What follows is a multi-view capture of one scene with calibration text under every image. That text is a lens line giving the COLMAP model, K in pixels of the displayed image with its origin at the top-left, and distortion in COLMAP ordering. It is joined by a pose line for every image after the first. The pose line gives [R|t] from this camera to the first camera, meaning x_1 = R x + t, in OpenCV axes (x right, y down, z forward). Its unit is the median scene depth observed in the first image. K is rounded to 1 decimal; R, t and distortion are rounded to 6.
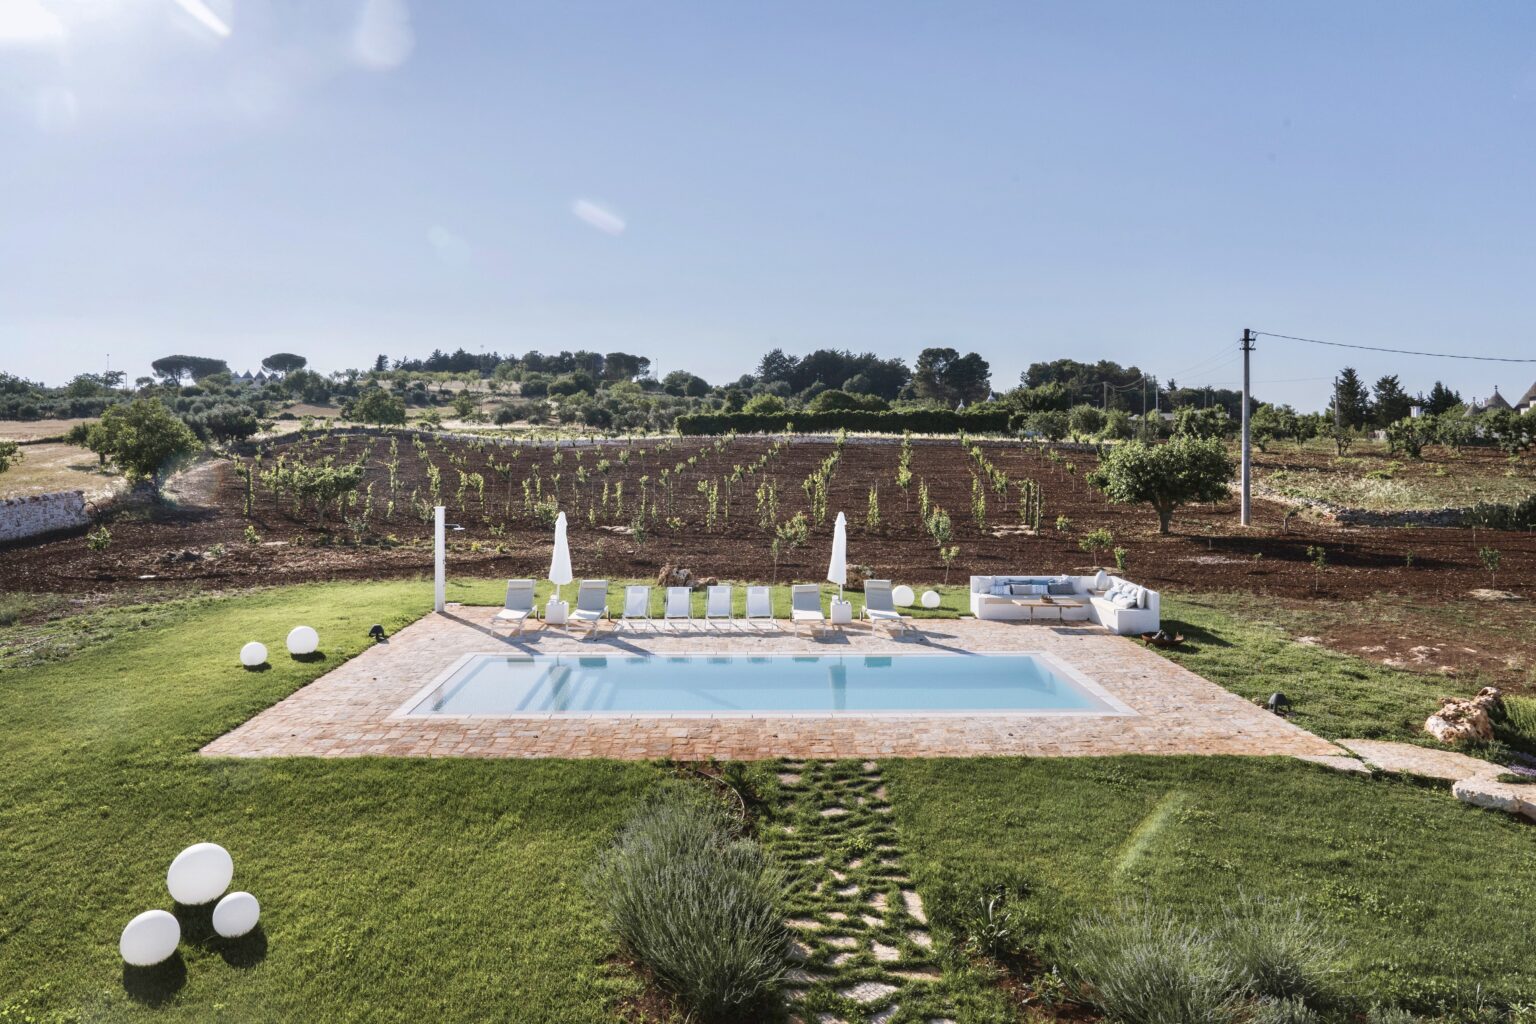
lens RADIAL K [[1027.2, 0, 769.1], [0, 1027.2, 485.1], [0, 0, 1]] dist [-0.032916, 0.003839]
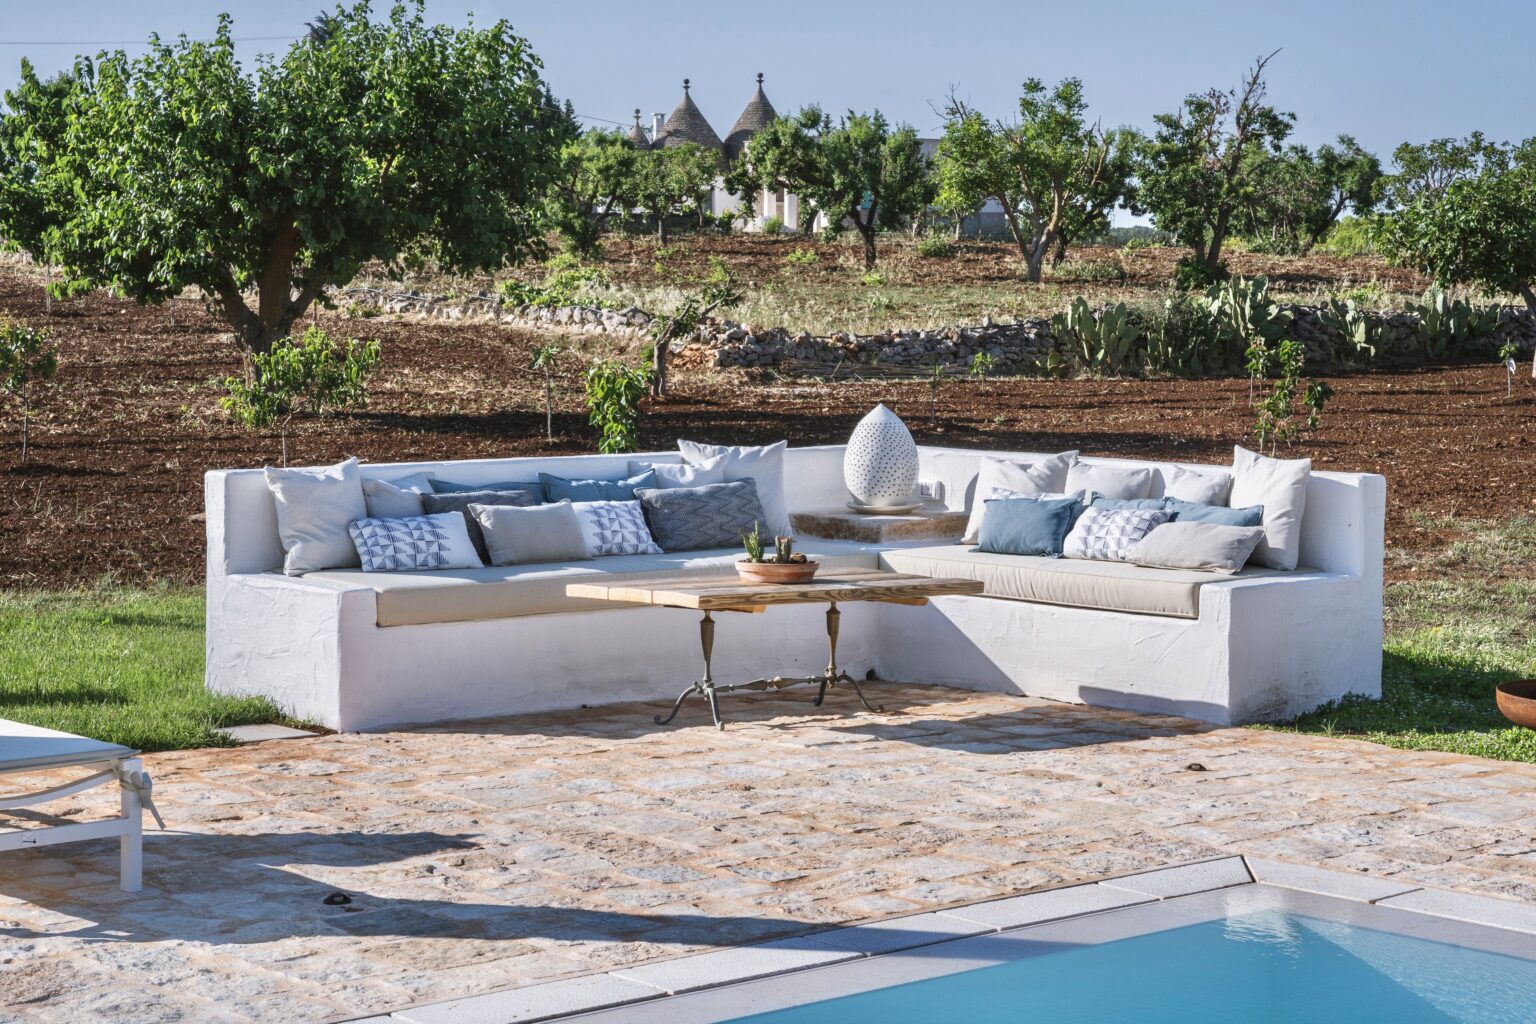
lens RADIAL K [[3052.2, 0, 768.0], [0, 3052.2, 512.0], [0, 0, 1]] dist [0.030665, 0.046961]
pose [[0.757311, -0.045367, 0.651476, -0.024071], [0.023079, 0.998820, 0.042727, 0.040892], [-0.652646, -0.017322, 0.757465, 0.313139]]
